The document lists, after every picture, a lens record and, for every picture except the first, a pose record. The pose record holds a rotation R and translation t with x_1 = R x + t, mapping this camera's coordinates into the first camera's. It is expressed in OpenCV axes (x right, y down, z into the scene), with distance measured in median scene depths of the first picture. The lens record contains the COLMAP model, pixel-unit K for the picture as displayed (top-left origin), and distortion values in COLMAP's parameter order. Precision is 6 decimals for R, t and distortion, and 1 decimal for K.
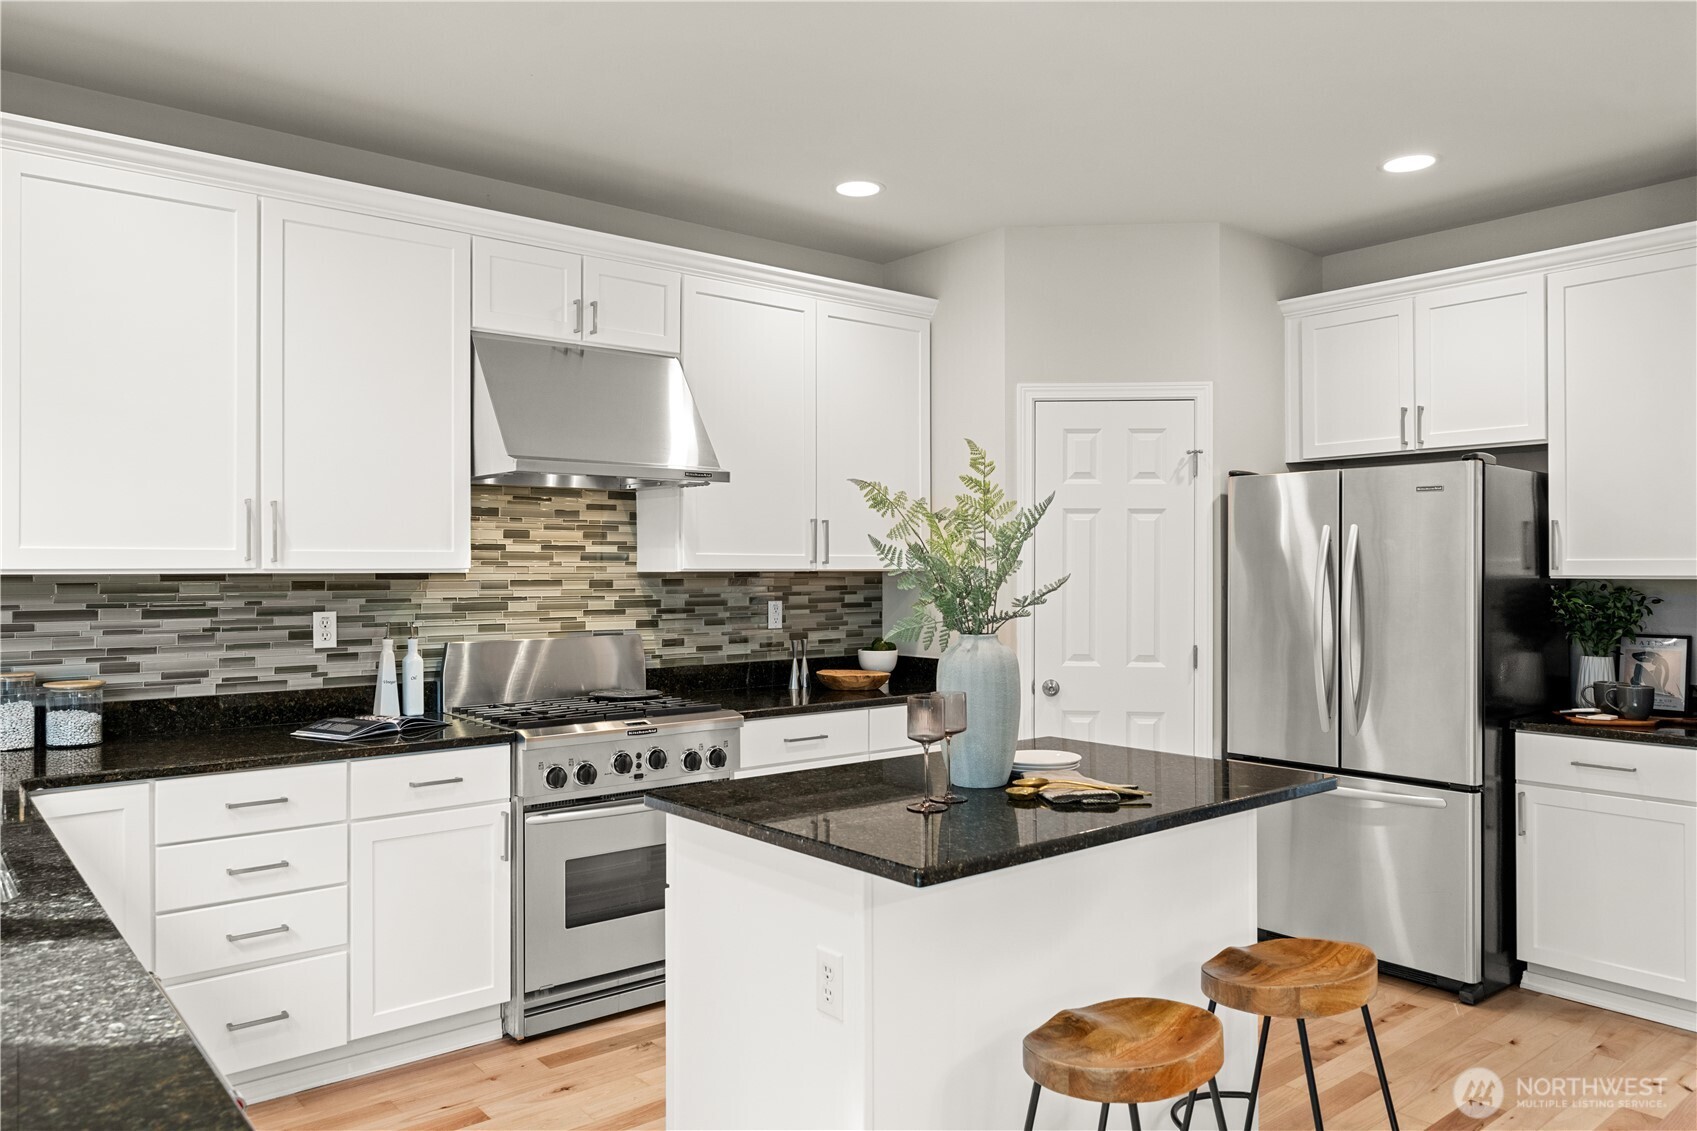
lens RADIAL K [[1160.9, 0, 839.7], [0, 1160.9, 558.1], [0, 0, 1]] dist [0.002146, -0.002853]
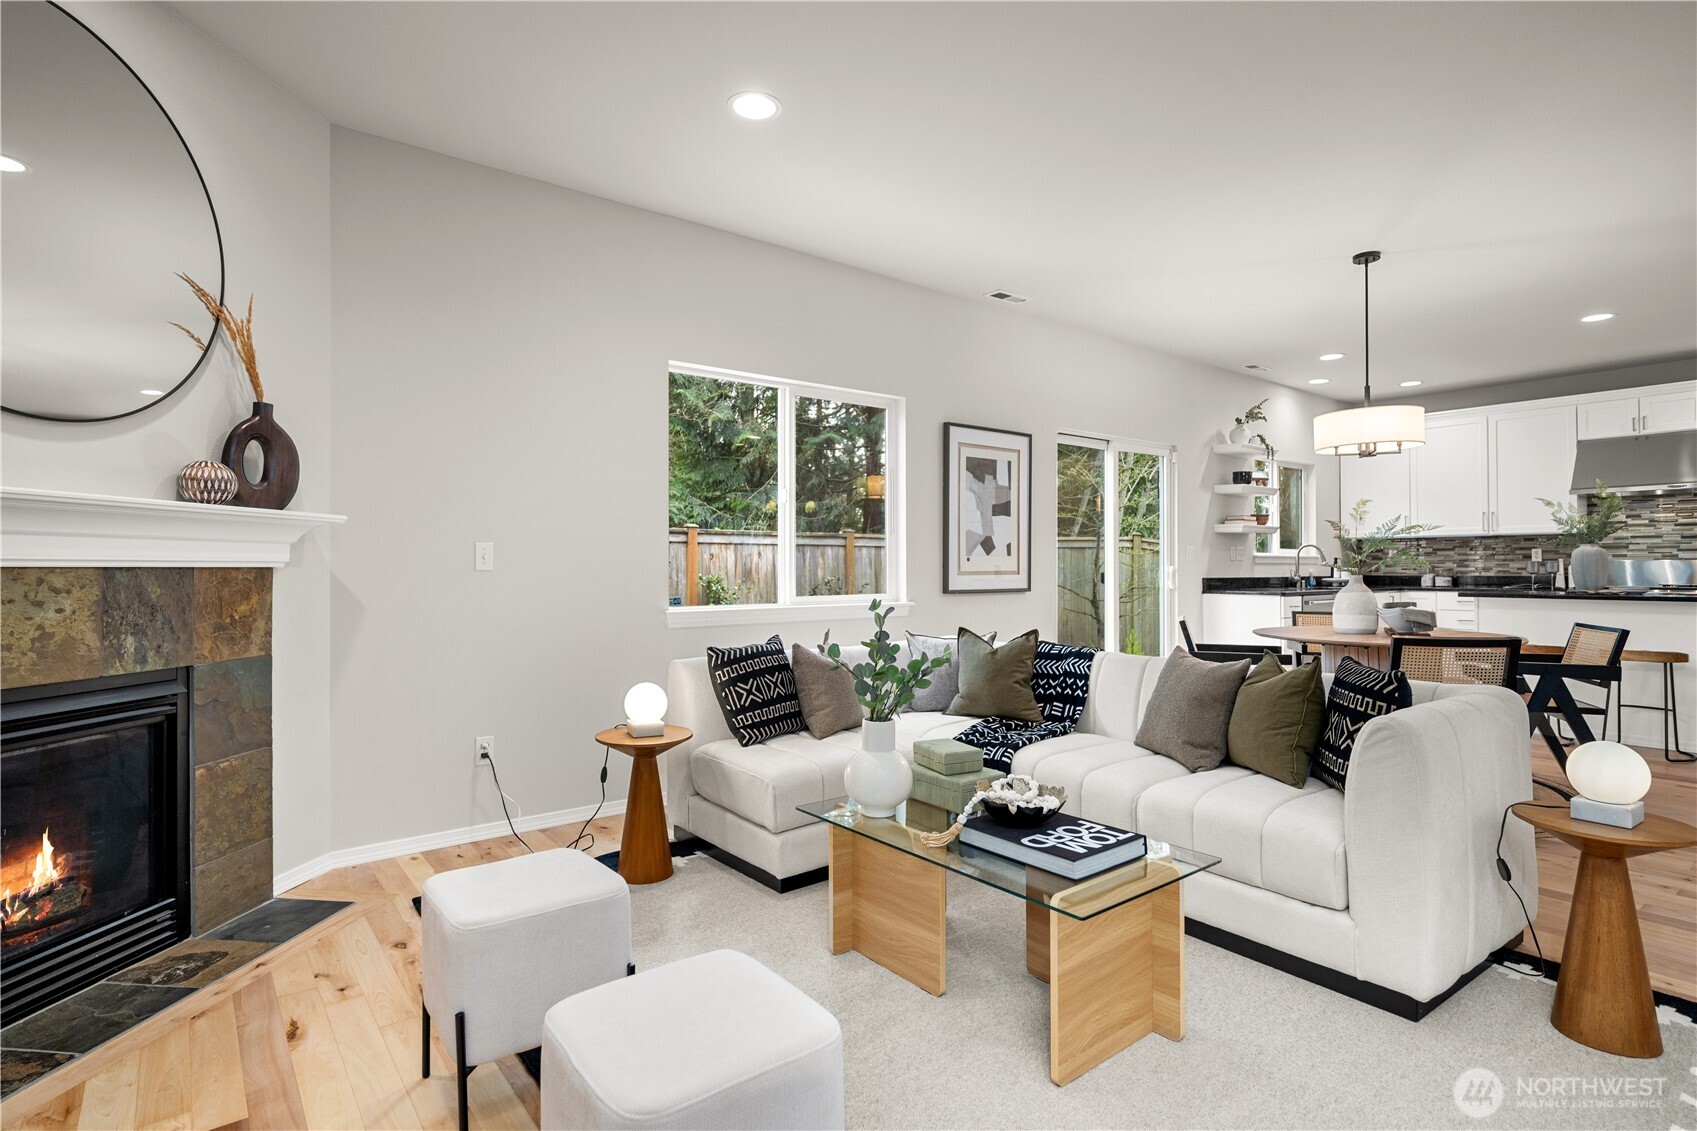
lens RADIAL K [[854.2, 0, 841.9], [0, 854.2, 564.3], [0, 0, 1]] dist [-0.002796, -0.001039]
pose [[-0.027436, -0.001572, -0.999622, 1.460264], [0.014958, 0.999886, -0.001983, 0.055169], [0.999512, -0.015006, -0.027410, -0.546859]]
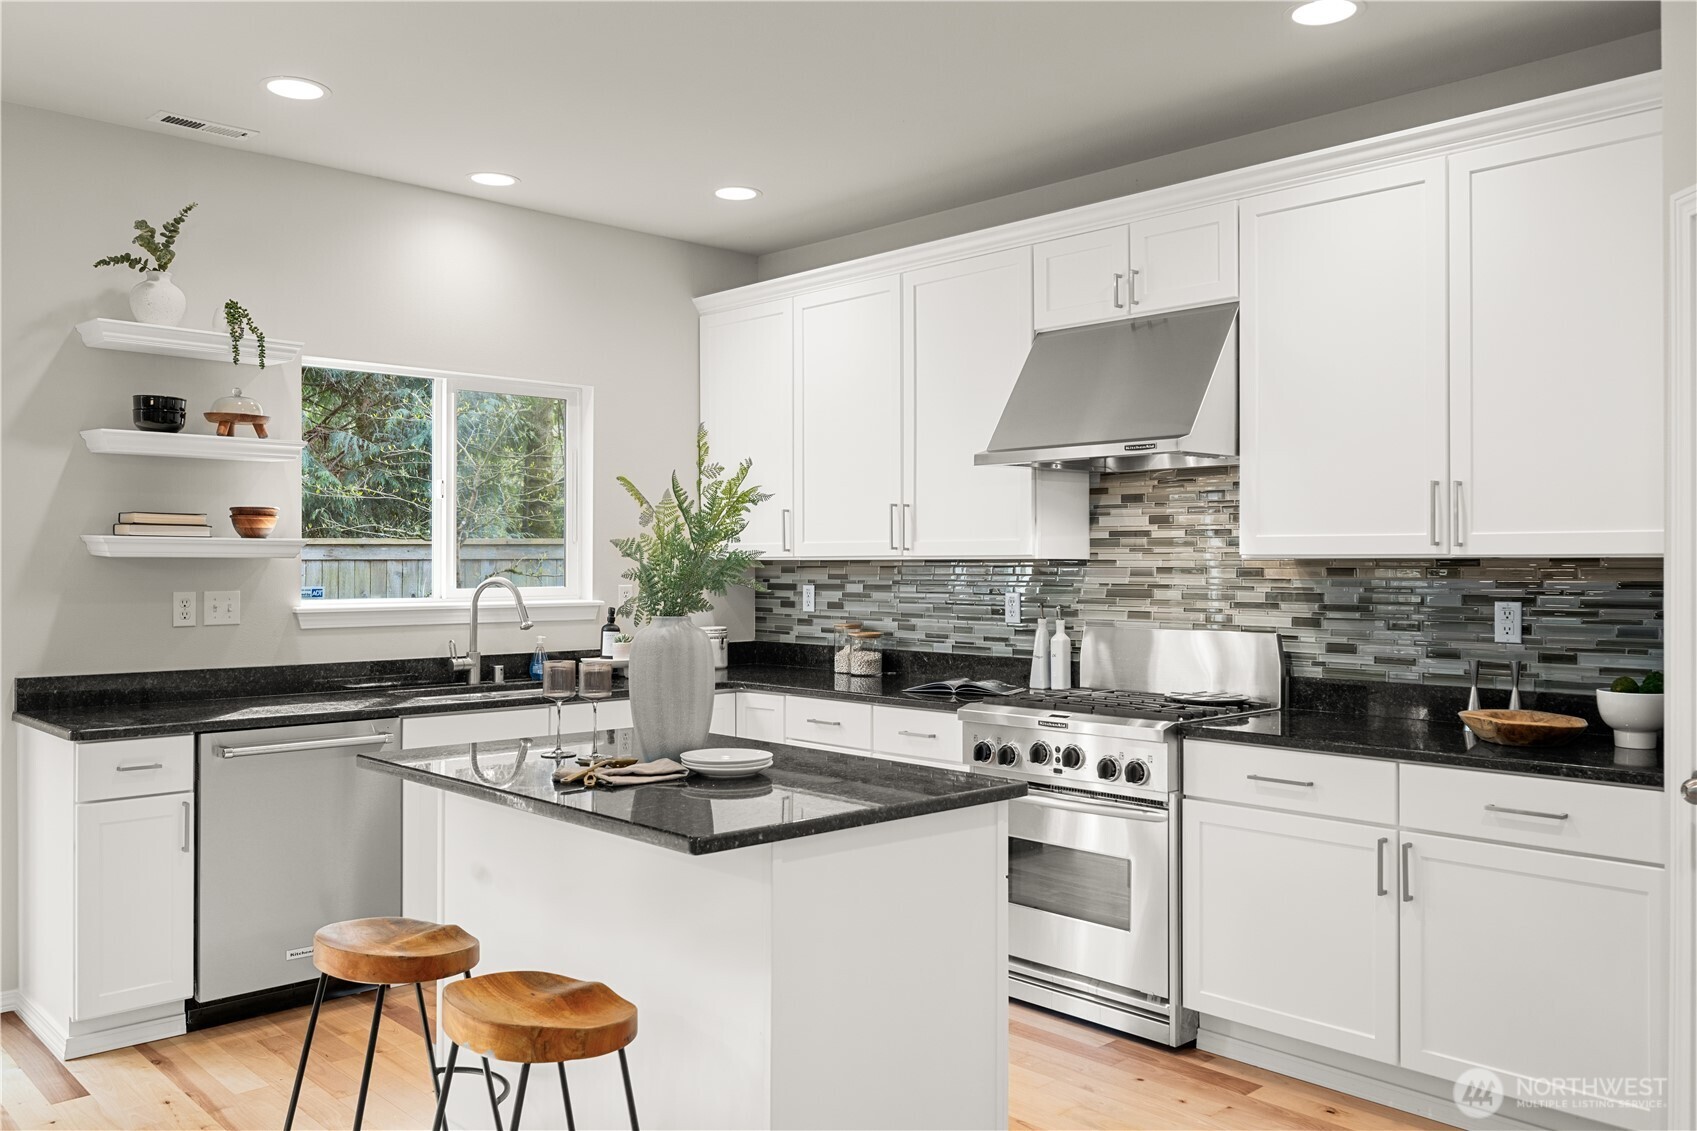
lens RADIAL K [[1349.0, 0, 847.0], [0, 1349.0, 564.5], [0, 0, 1]] dist [-0.000039, -0.001682]
pose [[0.071604, 0.004054, -0.997425, 0.801527], [0.011804, 0.999918, 0.004912, 0.007840], [0.997363, -0.012125, 0.071551, 0.645396]]
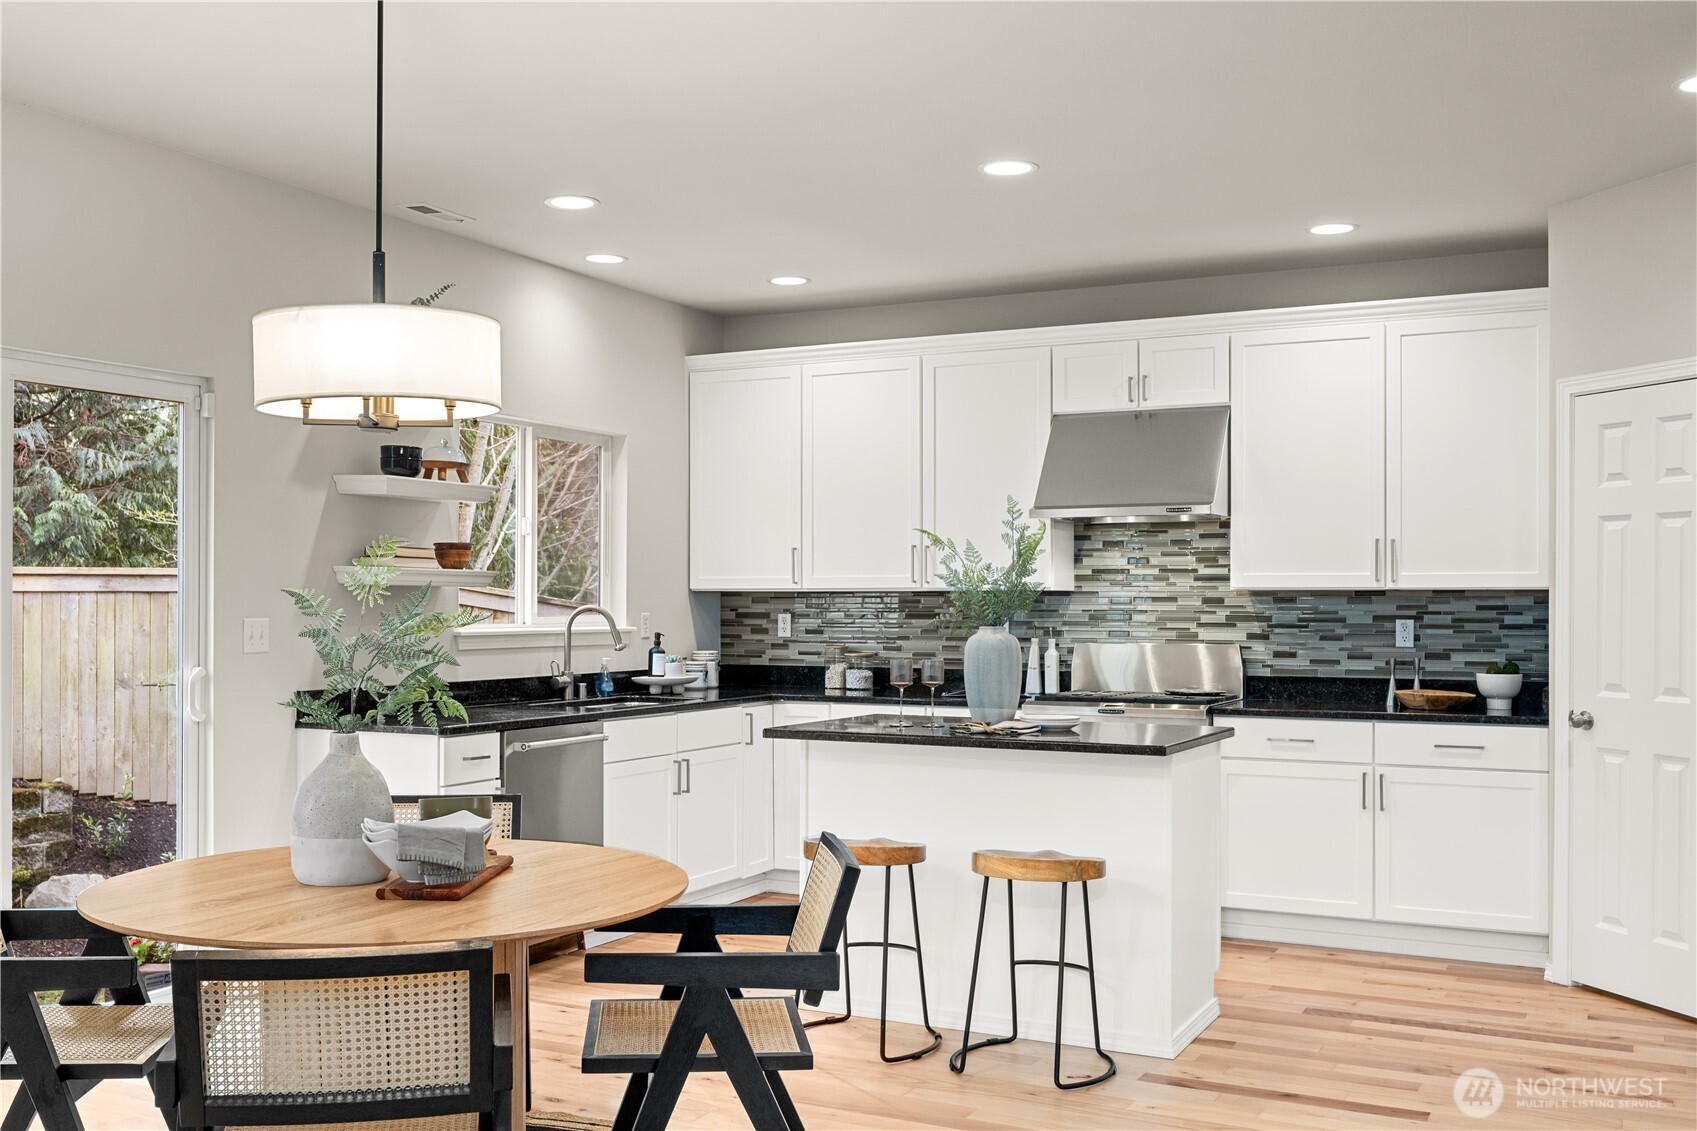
lens RADIAL K [[1659.1, 0, 805.3], [0, 1659.1, 607.3], [0, 0, 1]] dist [0.003547, 0.000000]
pose [[0.394527, 0.005801, -0.918866, 1.213013], [0.008556, 0.999914, 0.009987, 0.008737], [0.918845, -0.011802, 0.394443, -0.045661]]
